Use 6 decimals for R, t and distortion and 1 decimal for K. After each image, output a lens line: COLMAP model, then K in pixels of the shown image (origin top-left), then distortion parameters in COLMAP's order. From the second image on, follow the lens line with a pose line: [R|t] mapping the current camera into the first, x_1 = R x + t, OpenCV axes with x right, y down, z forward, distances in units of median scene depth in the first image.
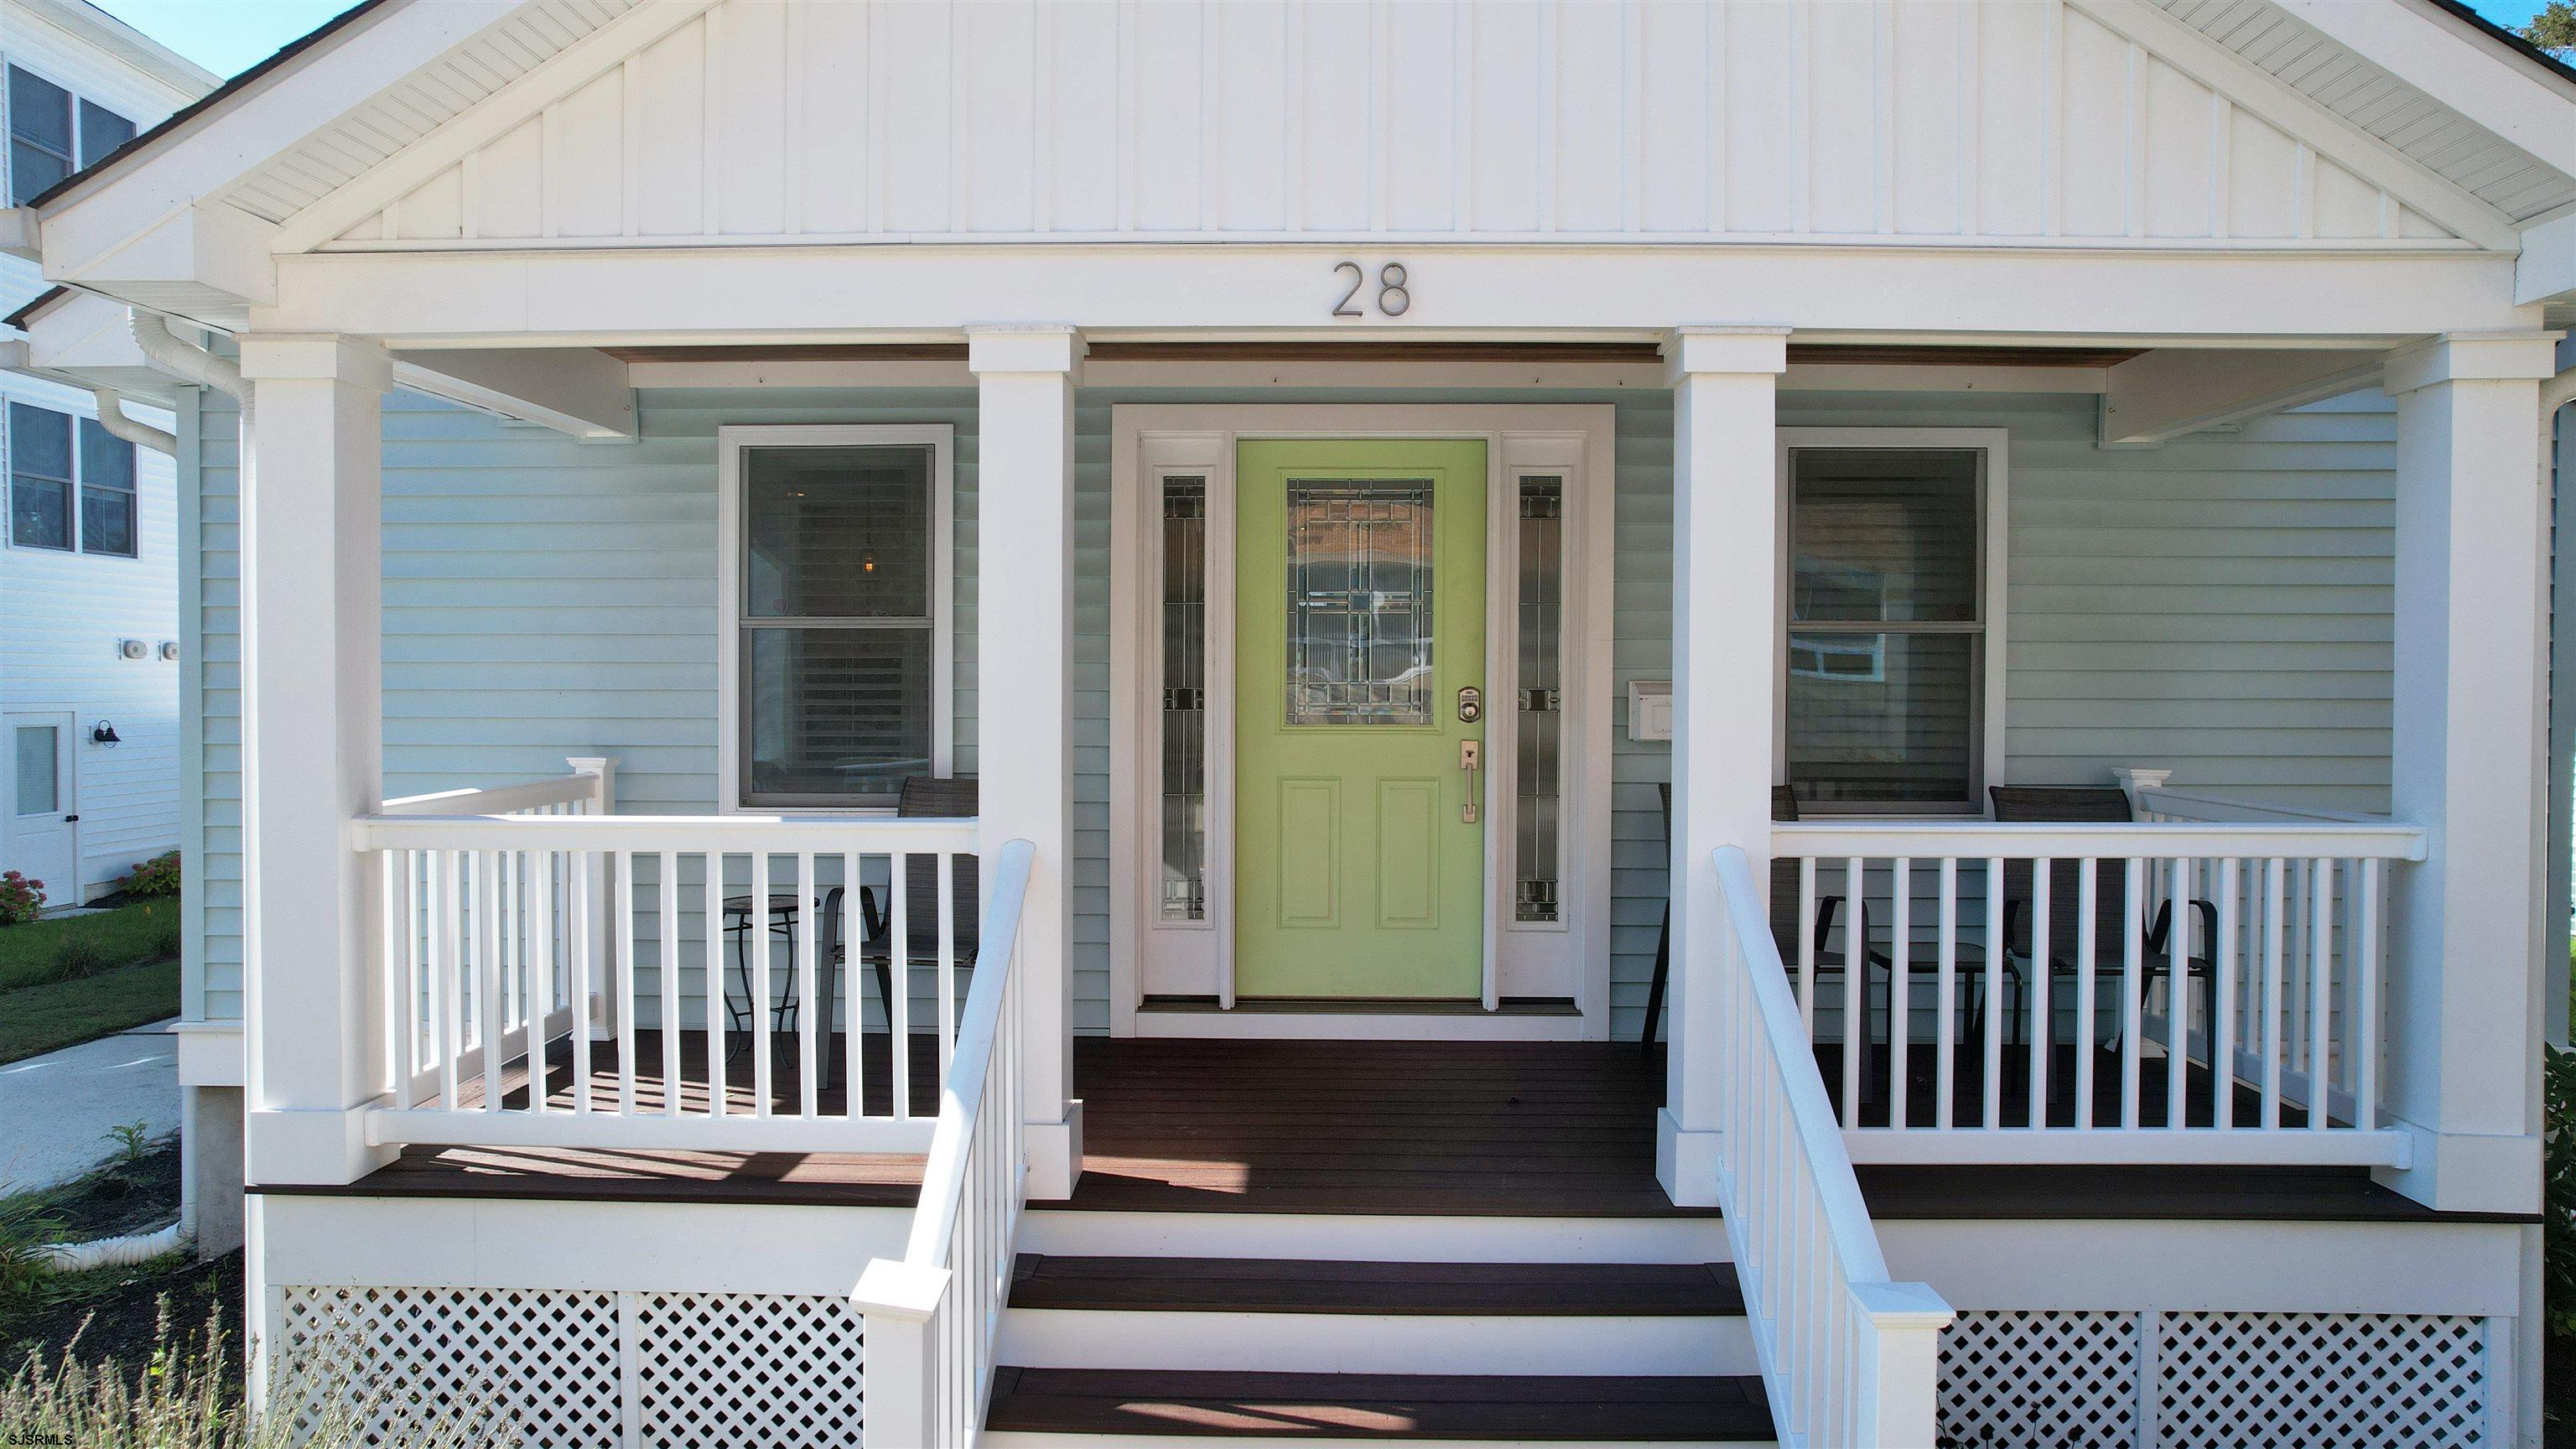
lens RADIAL K [[1658.9, 0, 1290.1], [0, 1658.9, 738.5], [0, 0, 1]] dist [-0.087737, 0.078490]
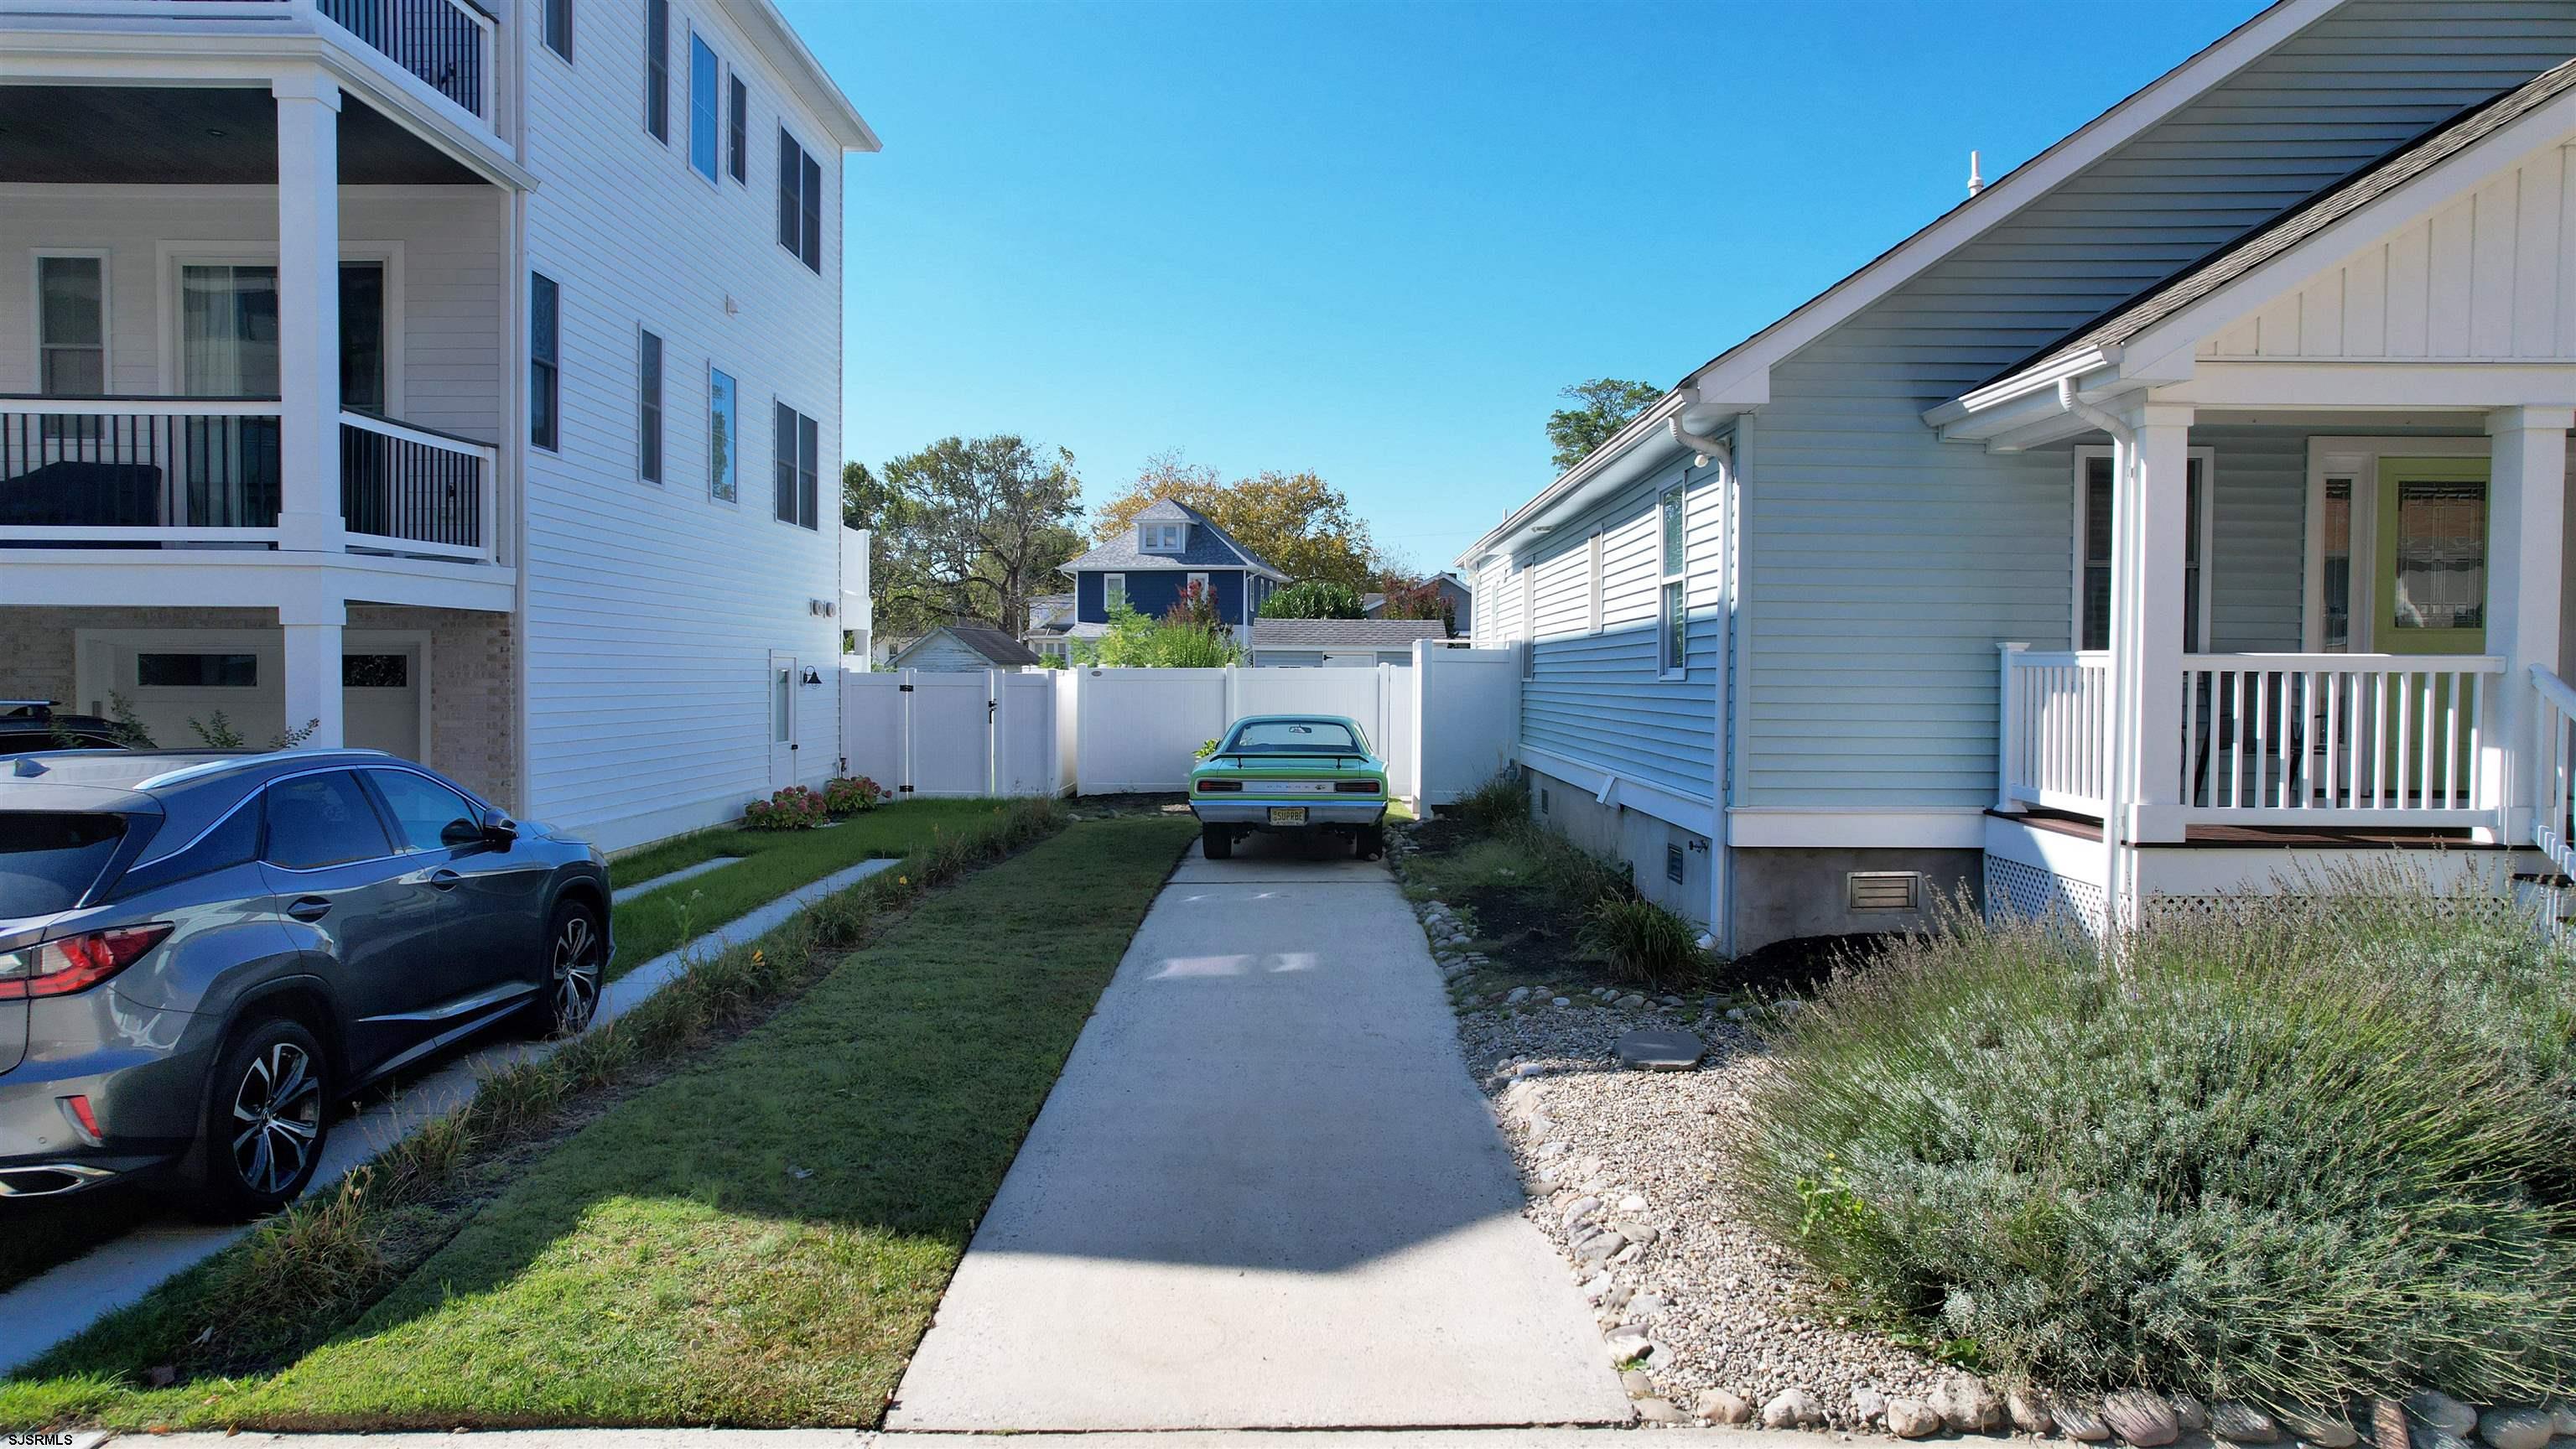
lens RADIAL K [[1644.5, 0, 1286.8], [0, 1644.5, 732.0], [0, 0, 1]] dist [-0.081656, 0.076320]
pose [[0.999929, 0.004091, 0.011216, -1.669671], [-0.004113, 0.999990, 0.001919, 0.144869], [-0.011208, -0.001965, 0.999935, -0.912485]]
